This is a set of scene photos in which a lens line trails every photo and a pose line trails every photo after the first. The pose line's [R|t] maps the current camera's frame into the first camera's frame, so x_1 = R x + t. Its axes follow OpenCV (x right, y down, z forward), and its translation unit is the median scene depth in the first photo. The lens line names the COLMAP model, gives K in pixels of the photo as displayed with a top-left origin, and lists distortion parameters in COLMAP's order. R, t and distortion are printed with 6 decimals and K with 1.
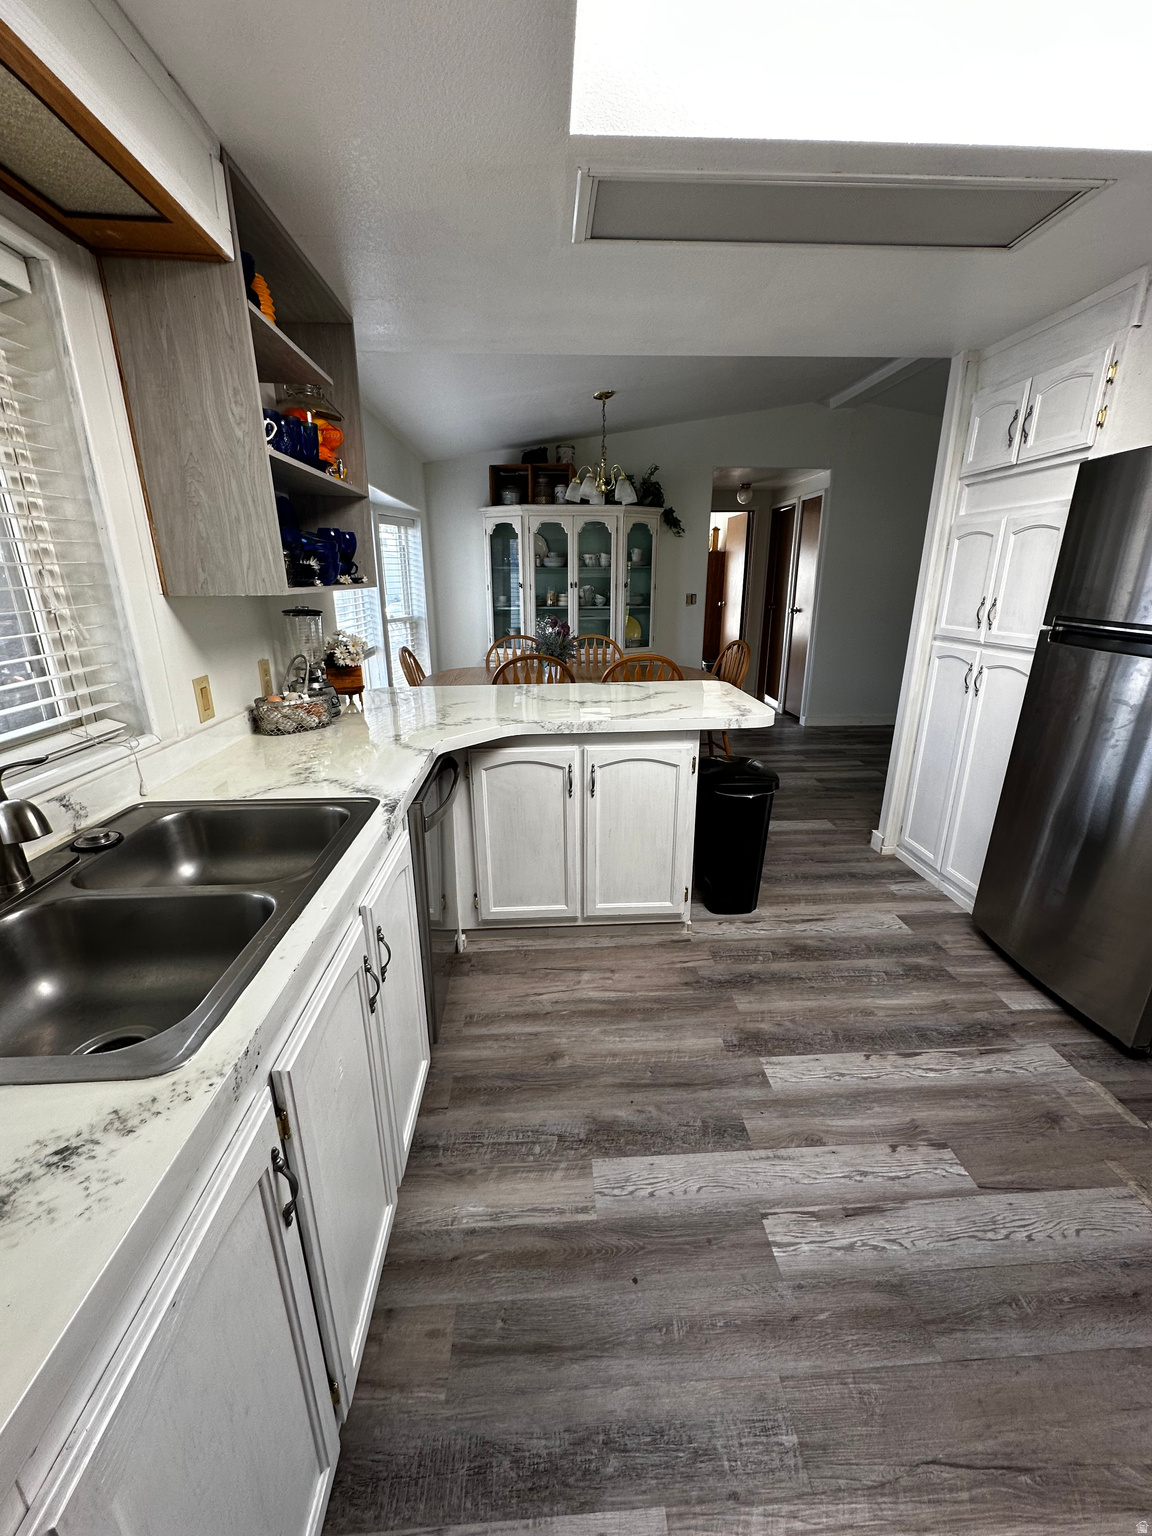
lens RADIAL K [[611.7, 0, 577.3], [0, 611.7, 770.0], [0, 0, 1]] dist [-0.004039, 0.000899]
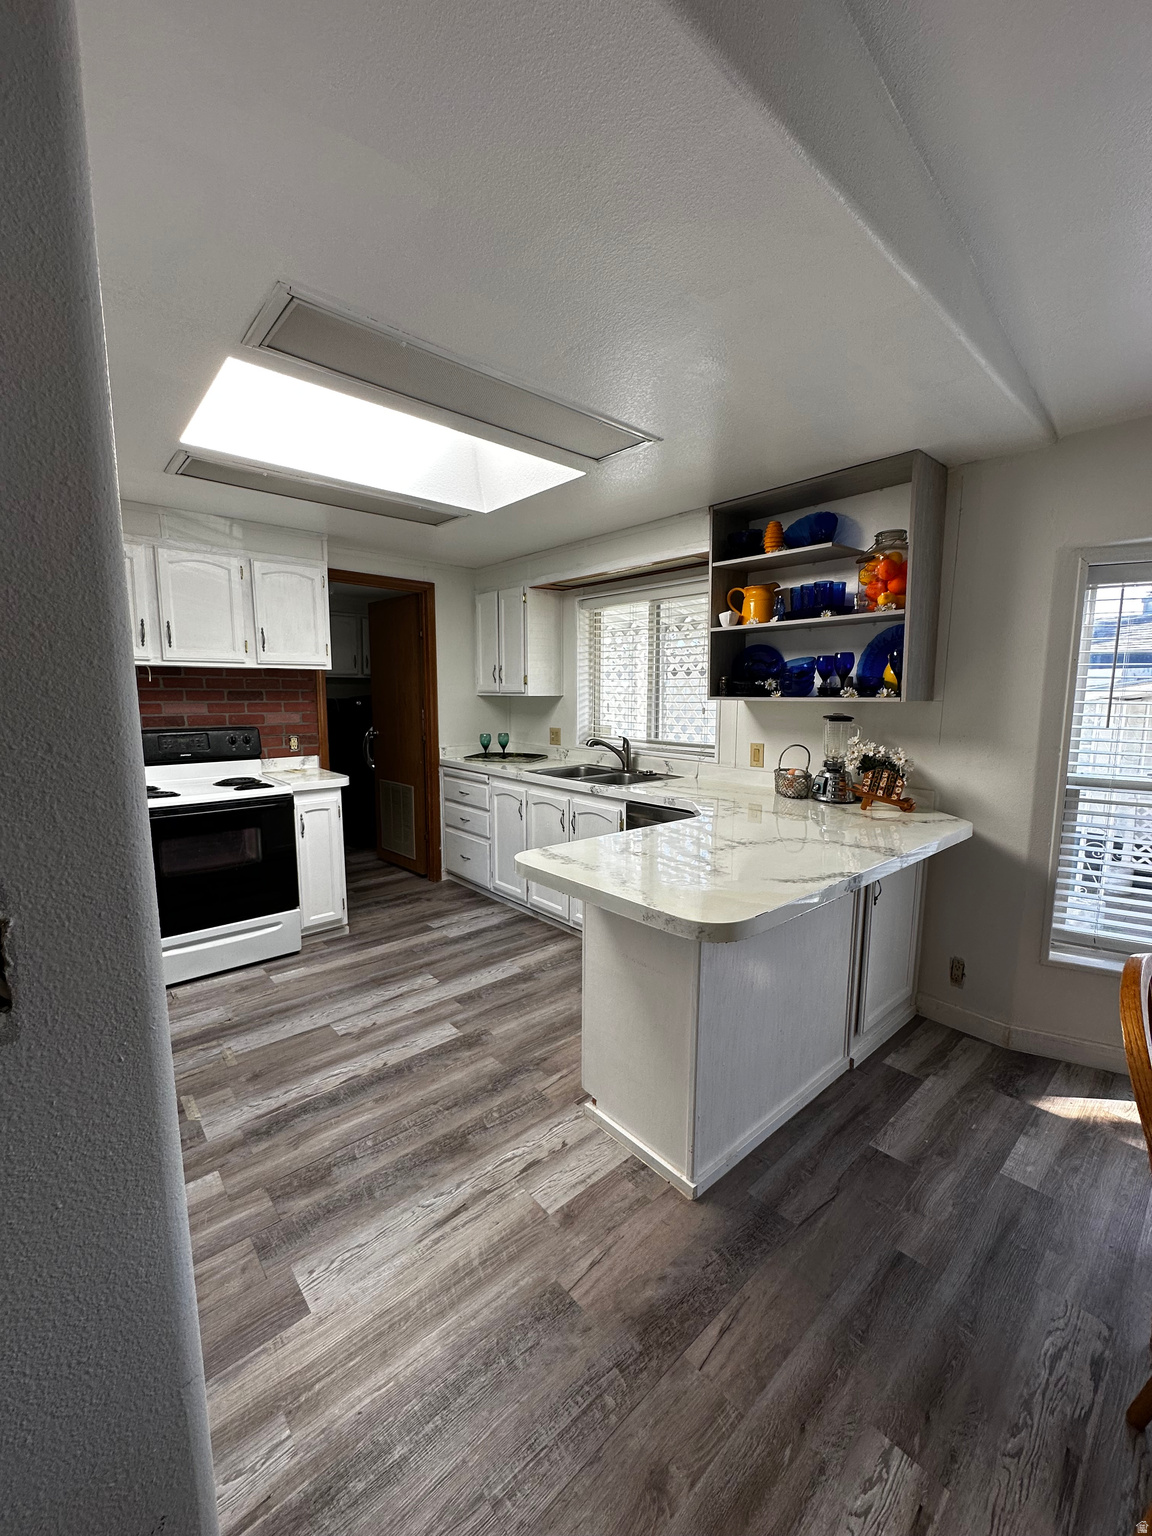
lens RADIAL K [[611.7, 0, 573.7], [0, 611.7, 765.4], [0, 0, 1]] dist [-0.004039, 0.000899]
pose [[-0.786732, 0.077997, -0.612347, 0.743097], [-0.183969, 0.917282, 0.353198, -0.500126], [0.589244, 0.390526, -0.707306, 1.565524]]
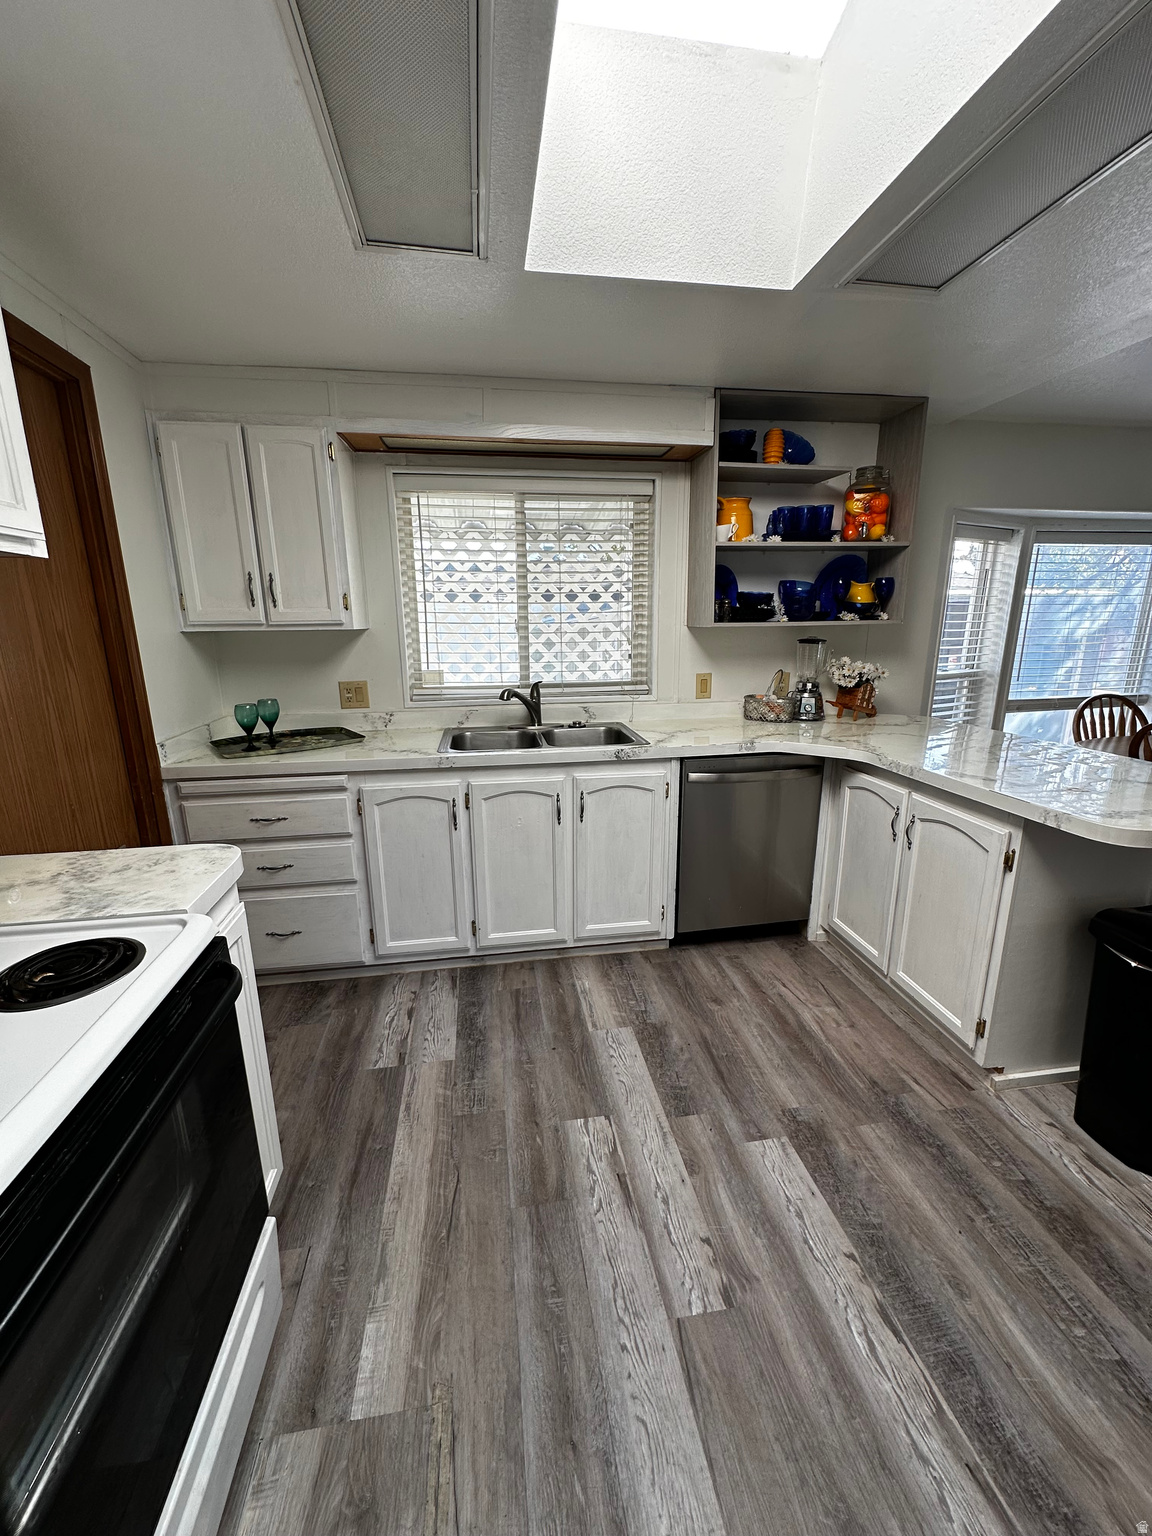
lens RADIAL K [[611.7, 0, 575.5], [0, 611.7, 767.2], [0, 0, 1]] dist [-0.004039, 0.000899]
pose [[0.097388, 0.236001, -0.966860, 0.850280], [-0.289158, 0.936281, 0.199411, -0.111611], [0.952315, 0.260155, 0.159425, 0.346971]]
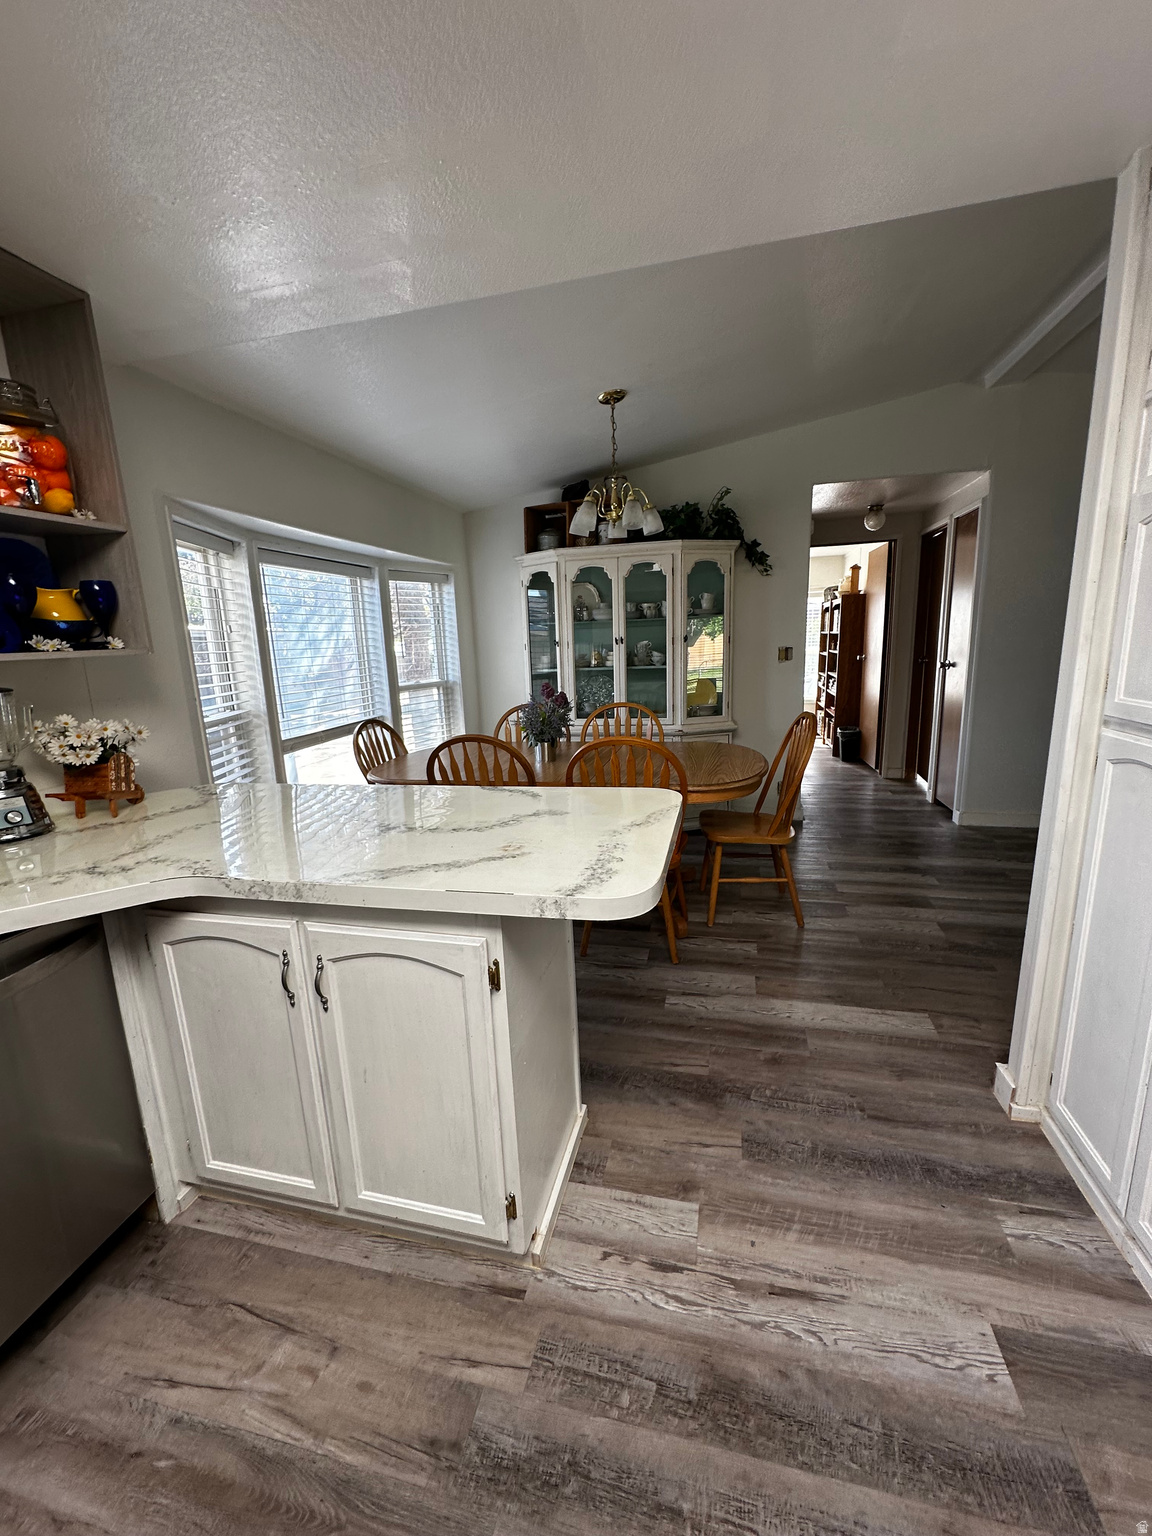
lens RADIAL K [[611.7, 0, 578.7], [0, 611.7, 768.7], [0, 0, 1]] dist [-0.004039, 0.000899]
pose [[0.956955, 0.027772, -0.288904, 0.409146], [-0.053786, 0.995139, -0.082499, -0.145722], [0.285208, 0.094487, 0.953797, 0.517960]]
